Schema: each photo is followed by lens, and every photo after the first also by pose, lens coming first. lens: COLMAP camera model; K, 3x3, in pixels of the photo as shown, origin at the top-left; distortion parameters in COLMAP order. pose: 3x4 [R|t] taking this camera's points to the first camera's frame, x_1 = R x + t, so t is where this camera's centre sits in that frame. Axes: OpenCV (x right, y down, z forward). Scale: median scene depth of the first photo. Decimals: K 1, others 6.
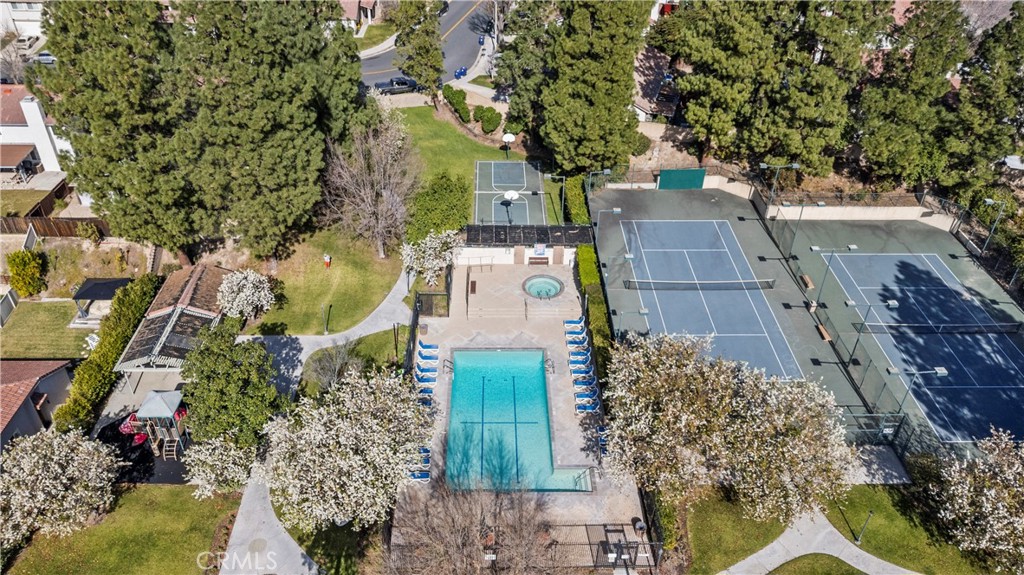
lens RADIAL K [[770.4, 0, 513.7], [0, 770.4, 291.2], [0, 0, 1]] dist [0.042115, -0.029929]
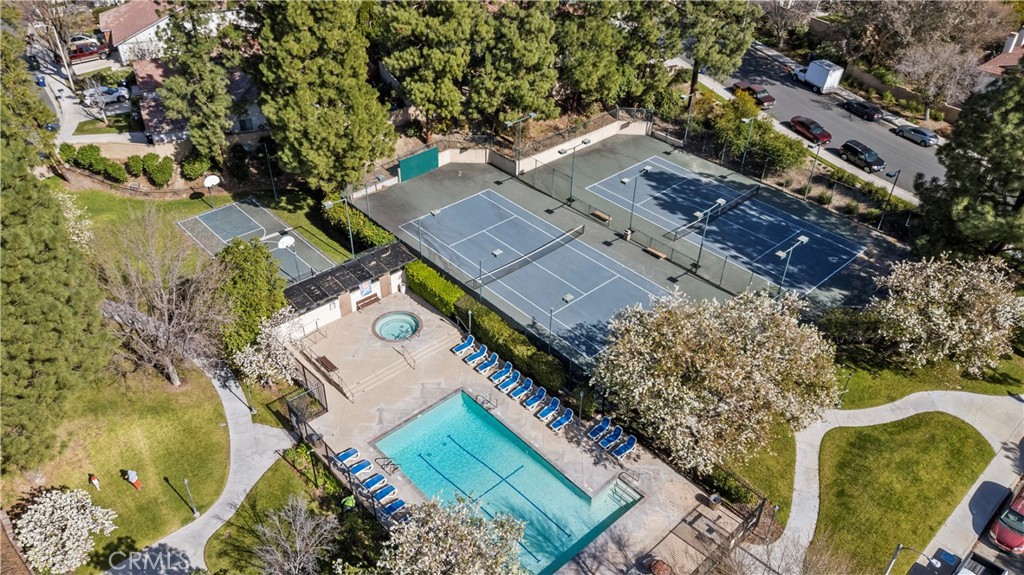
lens RADIAL K [[770.4, 0, 511.7], [0, 770.4, 285.0], [0, 0, 1]] dist [0.042115, -0.029929]
pose [[0.744737, -0.387146, 0.543584, -0.287032], [0.379408, 0.915711, 0.132372, -0.103181], [-0.549014, 0.107658, 0.828851, 0.212126]]
